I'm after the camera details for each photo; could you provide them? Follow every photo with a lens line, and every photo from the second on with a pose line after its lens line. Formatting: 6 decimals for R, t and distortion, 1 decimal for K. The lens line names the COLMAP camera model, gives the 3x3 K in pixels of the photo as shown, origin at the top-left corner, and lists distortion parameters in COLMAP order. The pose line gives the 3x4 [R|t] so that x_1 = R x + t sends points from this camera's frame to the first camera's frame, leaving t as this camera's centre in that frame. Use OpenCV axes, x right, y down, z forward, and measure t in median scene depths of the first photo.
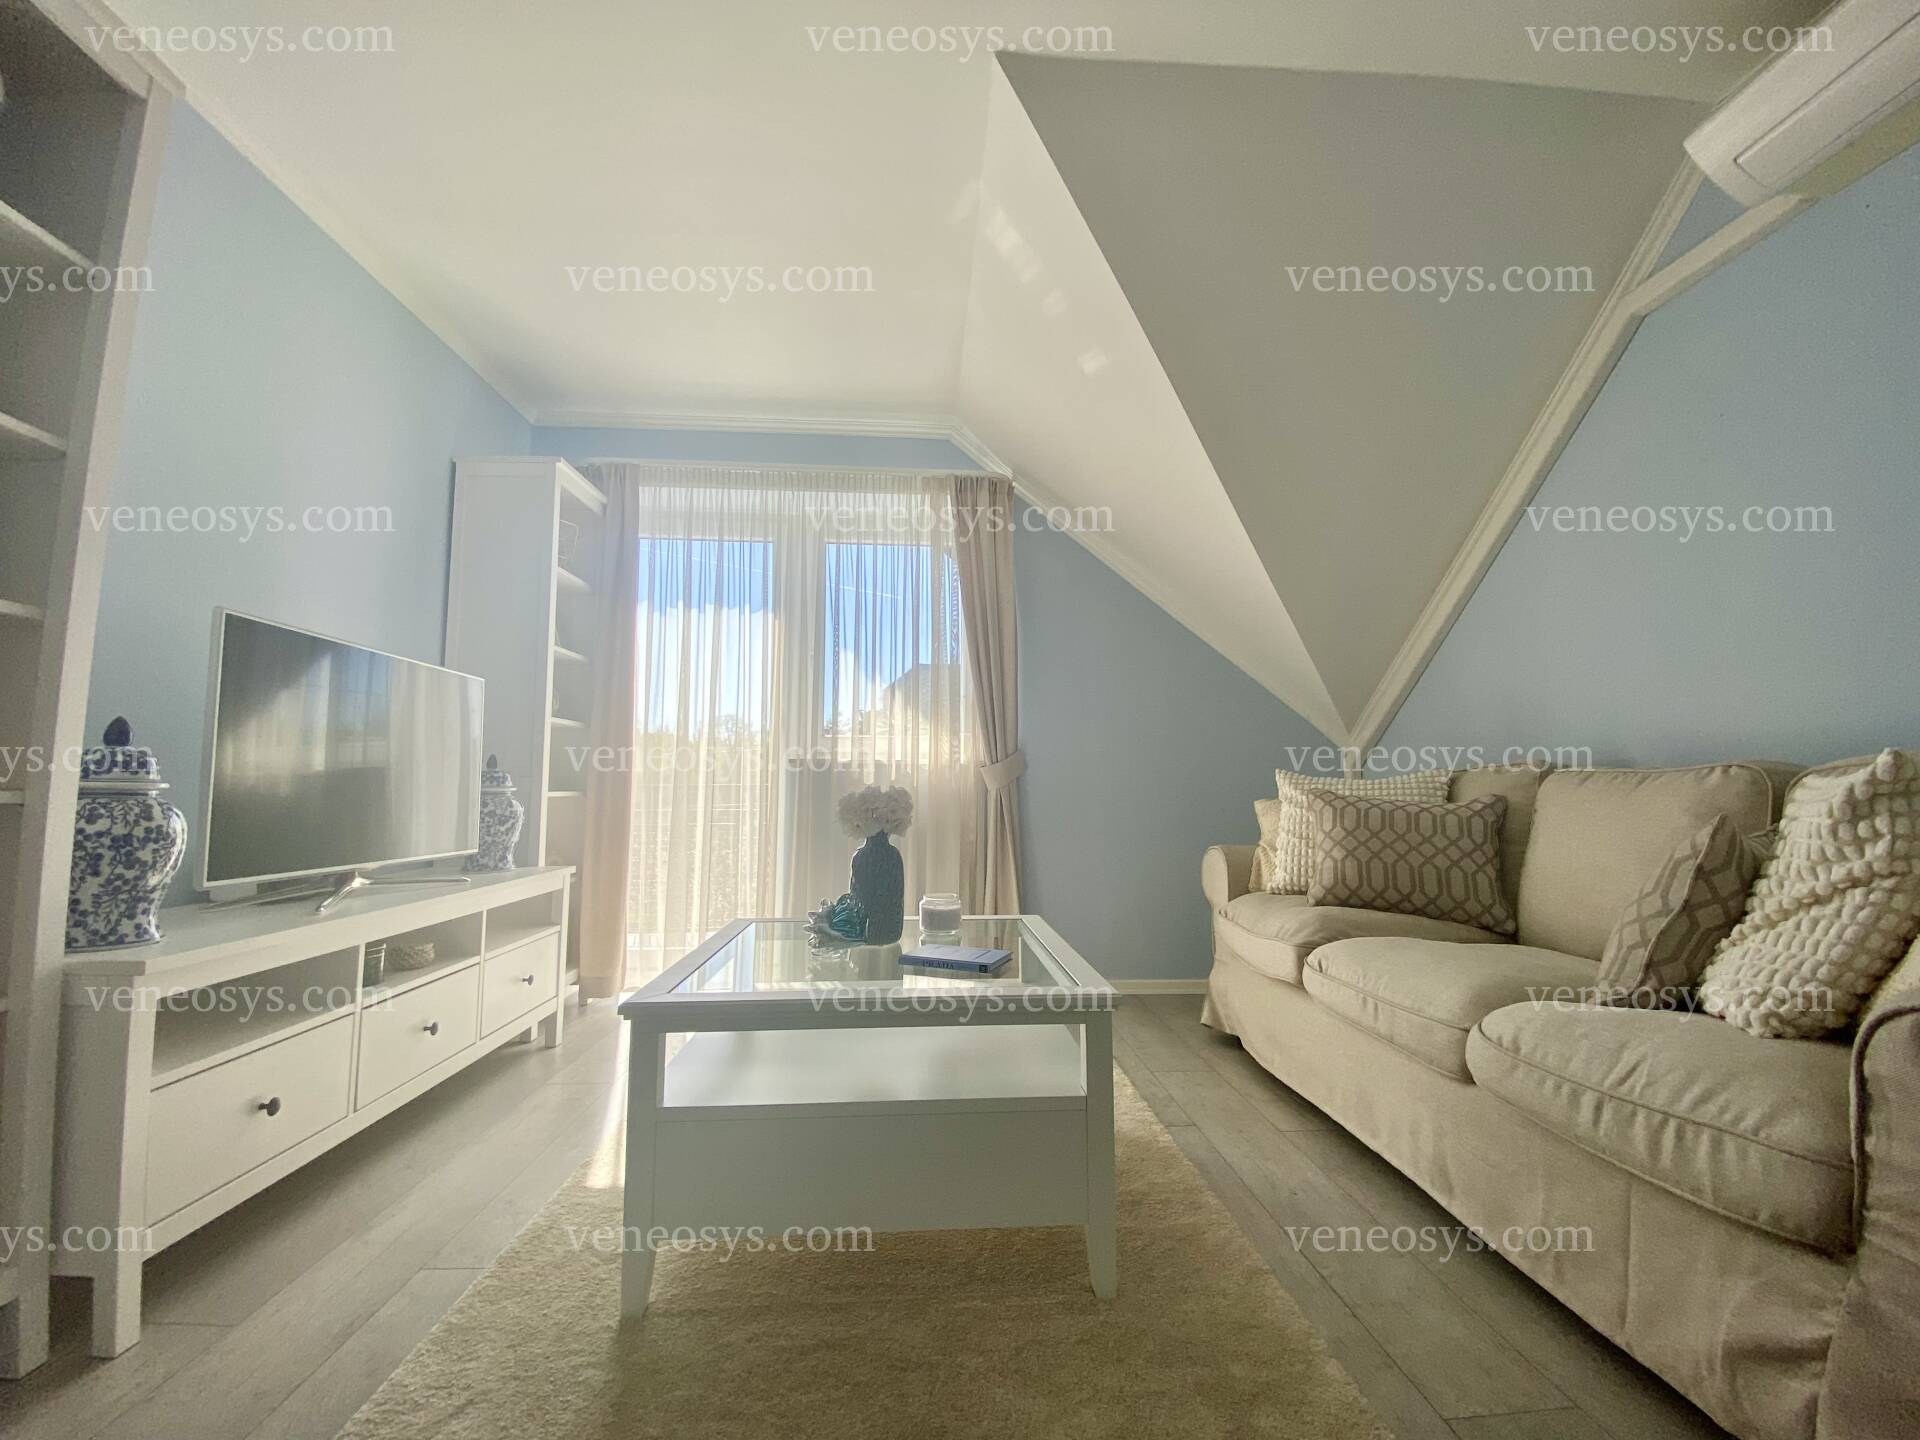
lens RADIAL K [[773.2, 0, 948.5], [0, 773.2, 718.4], [0, 0, 1]] dist [0.001927, -0.011056]
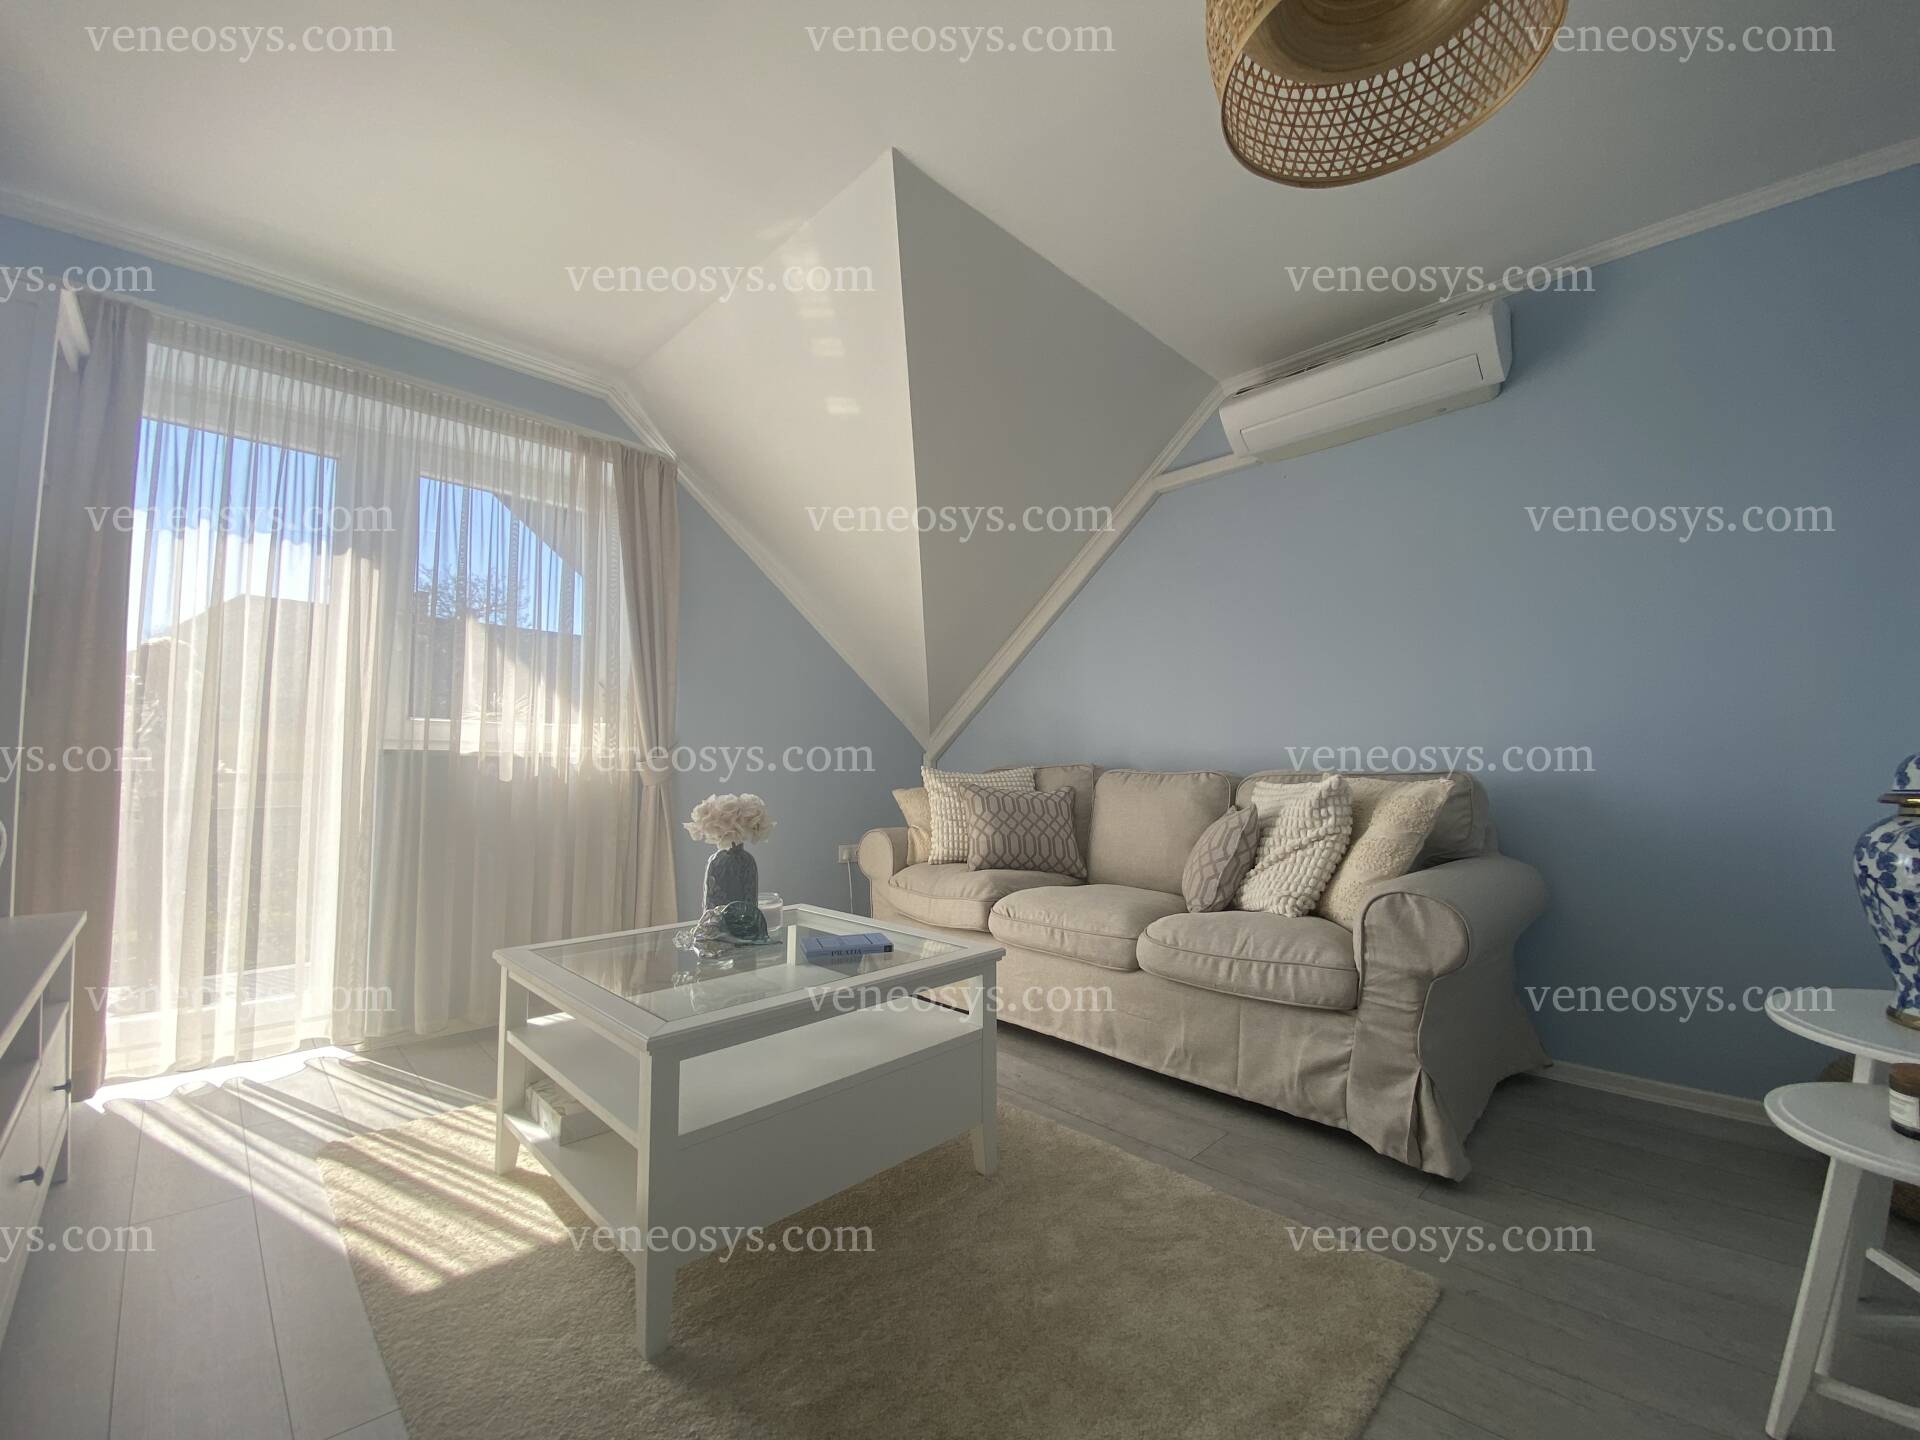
lens RADIAL K [[773.2, 0, 947.1], [0, 773.2, 715.3], [0, 0, 1]] dist [0.001927, -0.011056]
pose [[0.751527, 0.041054, 0.658423, -0.502060], [-0.062501, 0.998003, 0.009112, -0.038503], [-0.656734, -0.048000, 0.752593, 0.044013]]
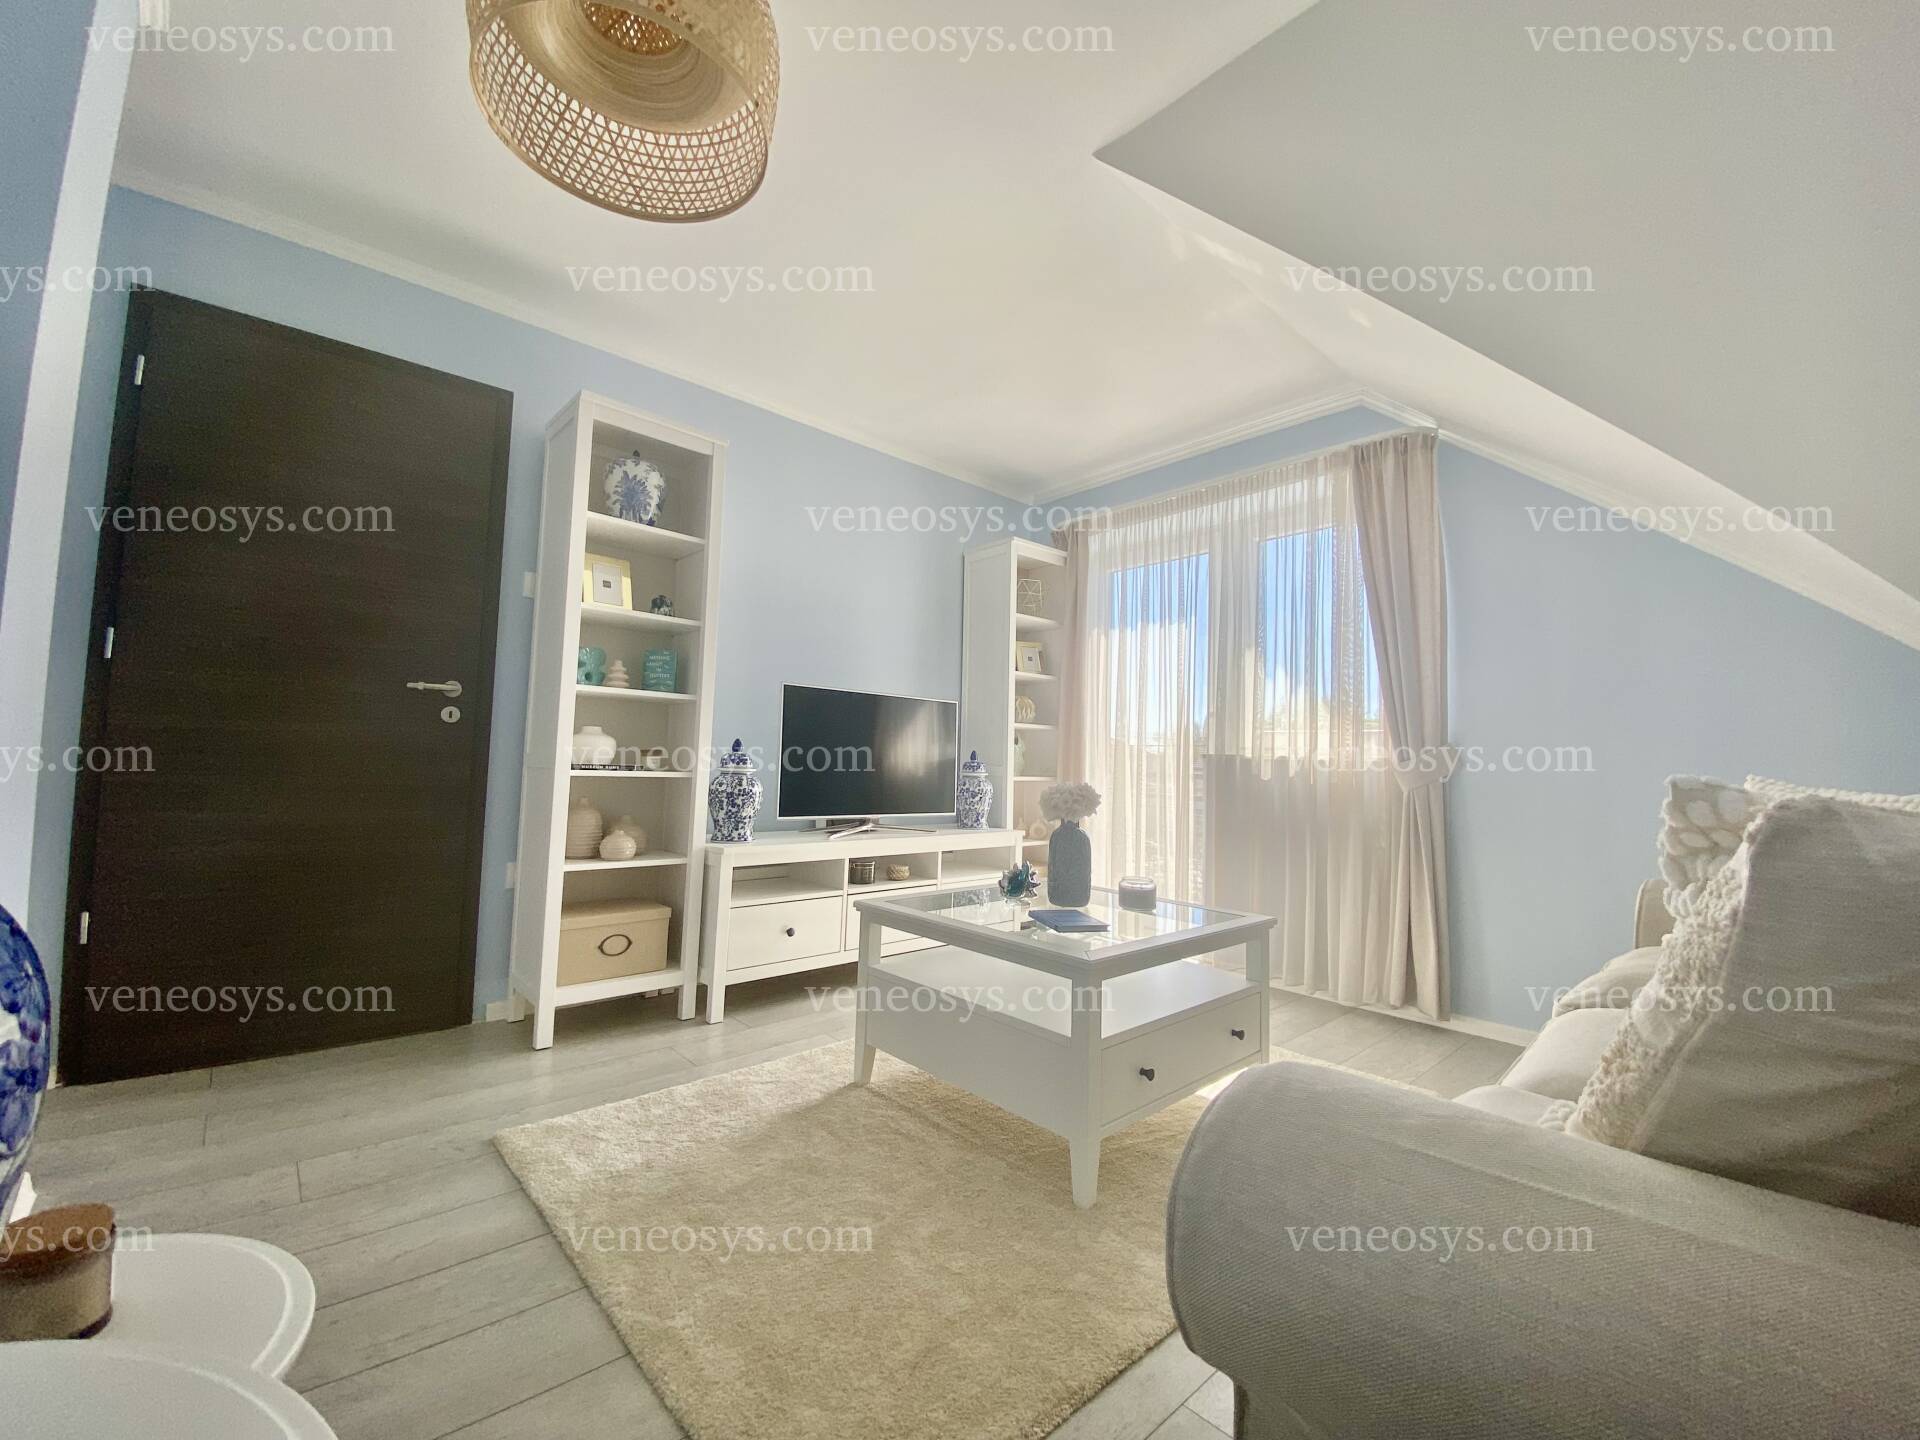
lens RADIAL K [[773.2, 0, 965.4], [0, 773.2, 706.9], [0, 0, 1]] dist [0.001927, -0.011056]
pose [[0.624517, -0.043834, -0.779780, 0.741396], [0.049690, 0.998631, -0.016341, -0.017080], [0.779429, -0.028542, 0.625840, 0.080217]]
